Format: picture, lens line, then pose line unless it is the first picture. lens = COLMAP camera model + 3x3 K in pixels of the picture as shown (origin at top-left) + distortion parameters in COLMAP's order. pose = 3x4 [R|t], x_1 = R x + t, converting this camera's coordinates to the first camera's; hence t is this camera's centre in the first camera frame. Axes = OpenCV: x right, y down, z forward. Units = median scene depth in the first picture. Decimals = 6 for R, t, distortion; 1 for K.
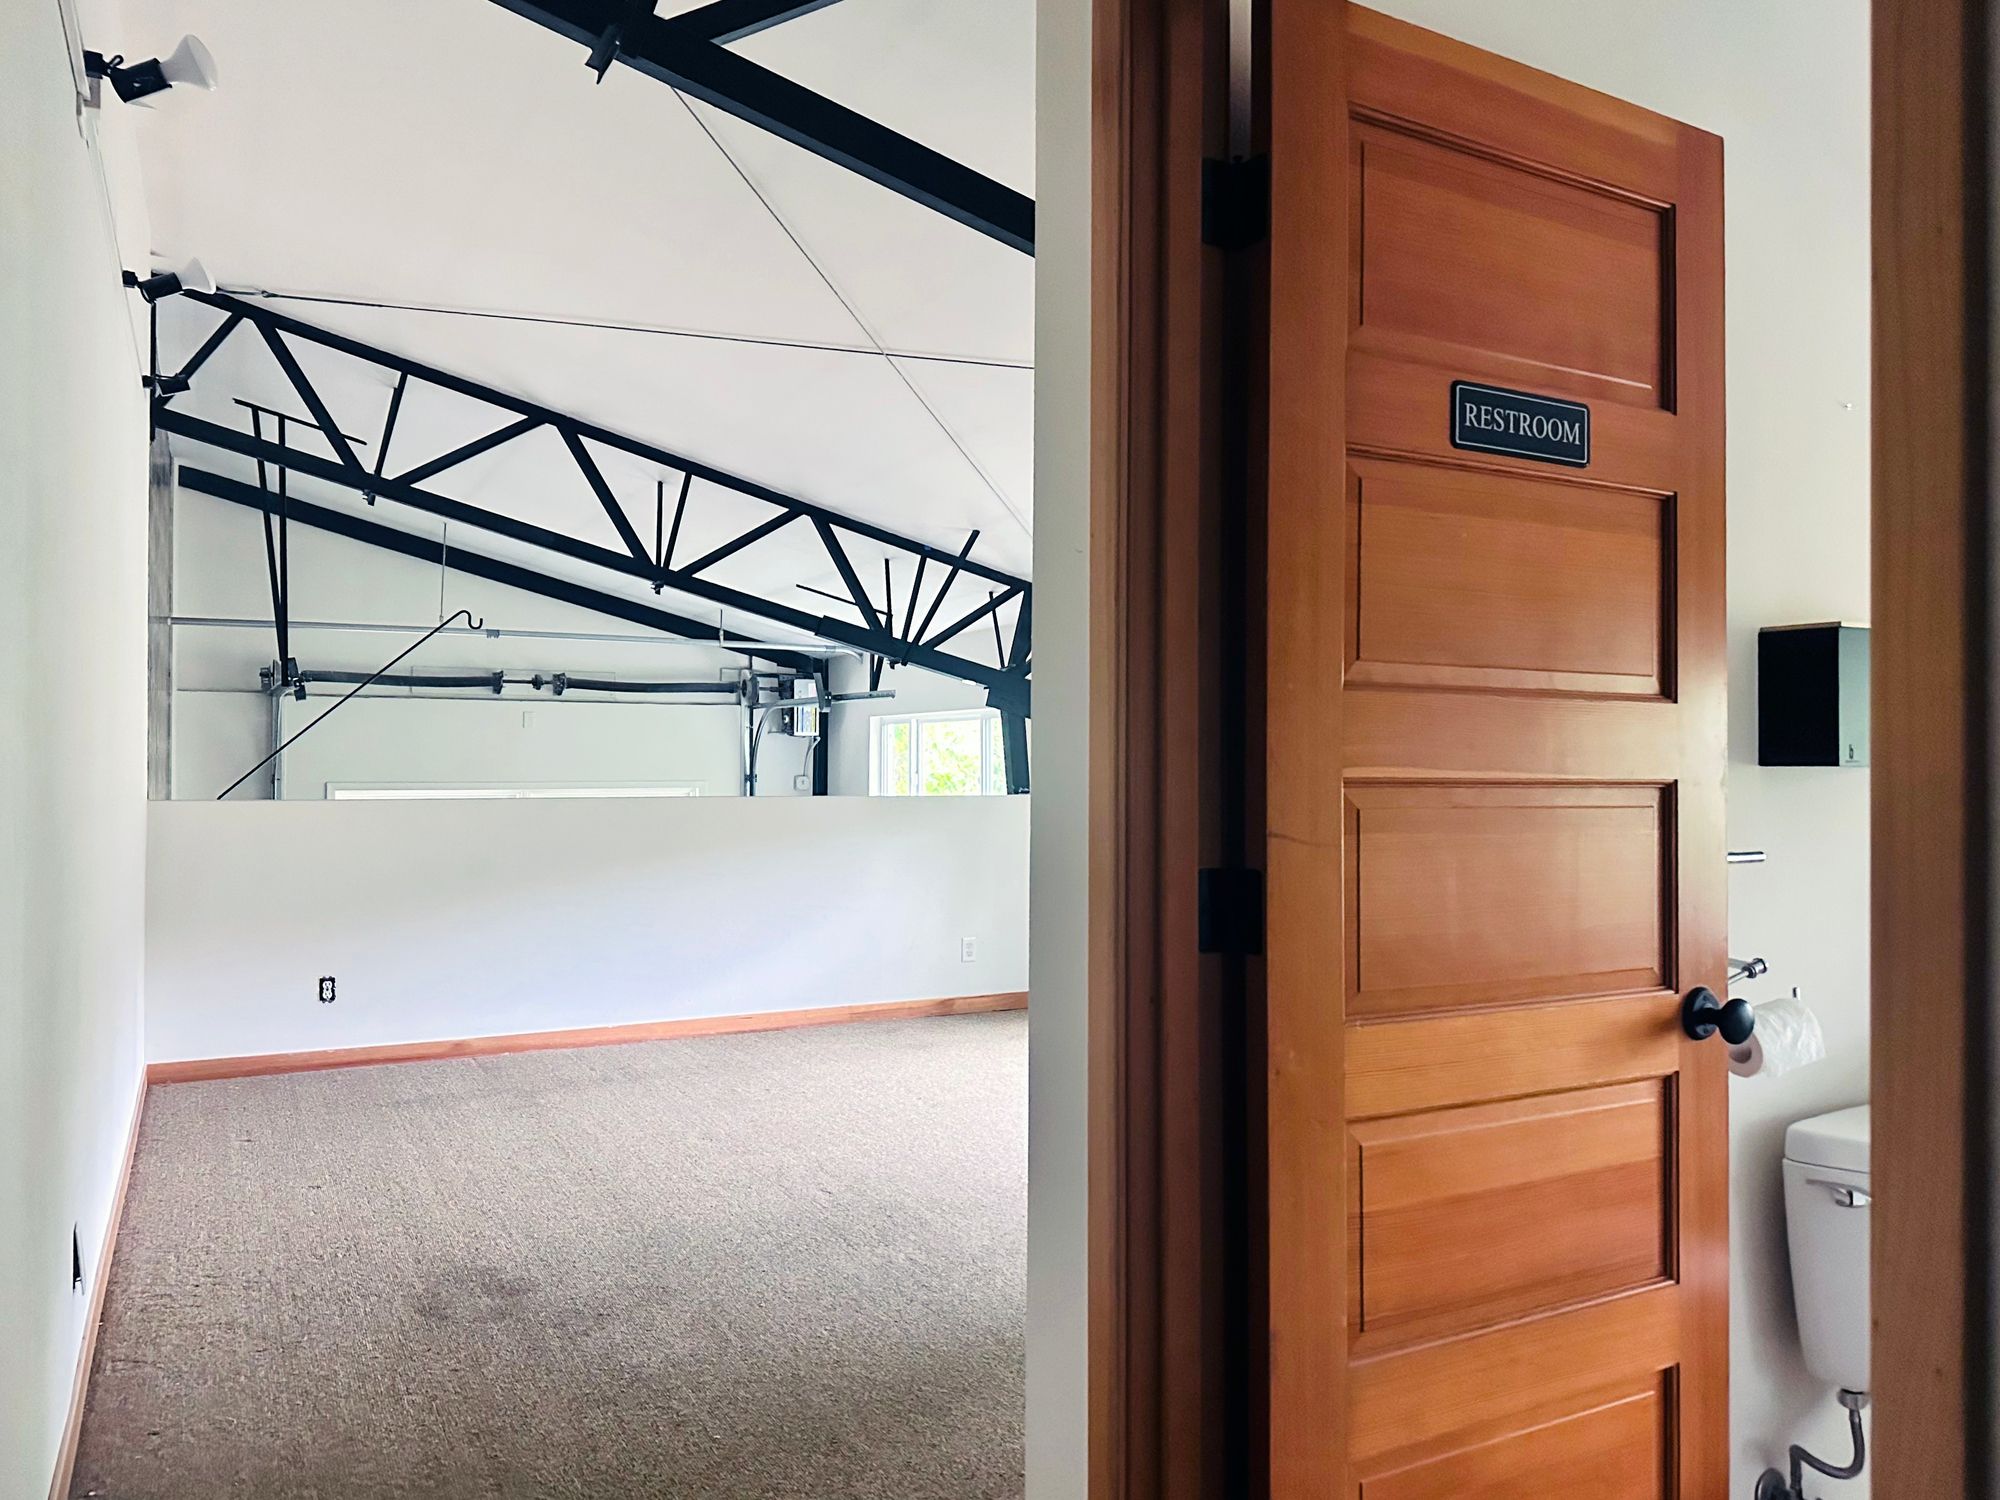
lens RADIAL K [[1396.5, 0, 1000.0], [0, 1396.5, 750.0], [0, 0, 1]] dist [0.006999, -0.003228]
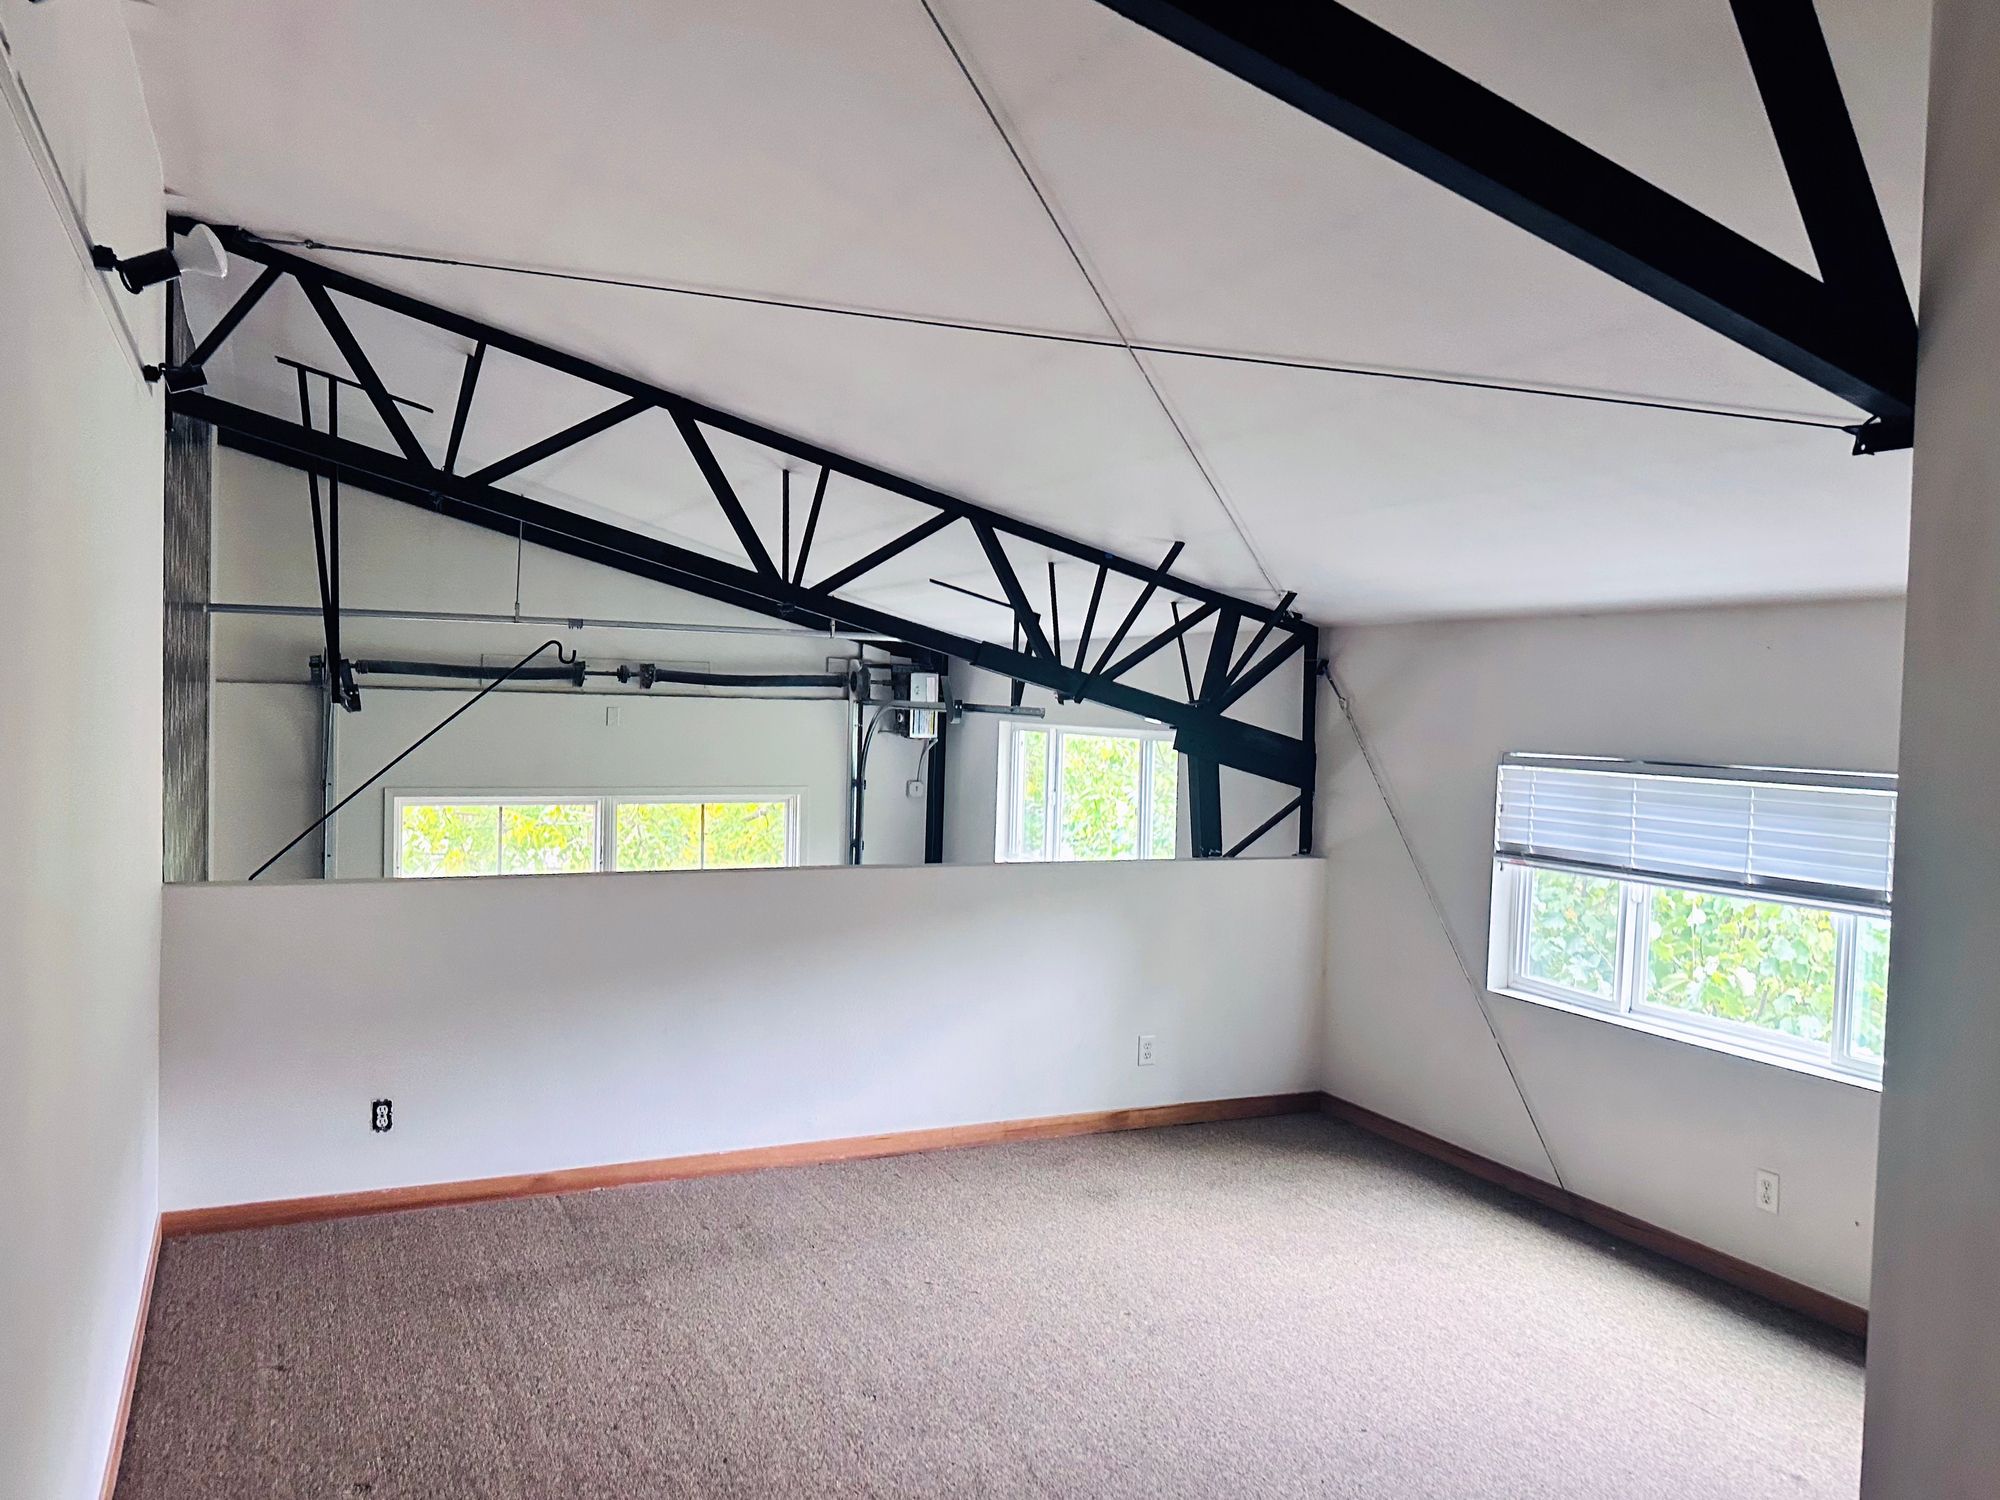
lens RADIAL K [[1447.3, 0, 1000.0], [0, 1447.3, 750.0], [0, 0, 1]] dist [0.007111, -0.003717]
pose [[0.998492, 0.029309, -0.046426, -0.073375], [-0.027023, 0.998427, 0.049119, -0.072601], [0.047793, -0.047791, 0.997713, 0.153261]]
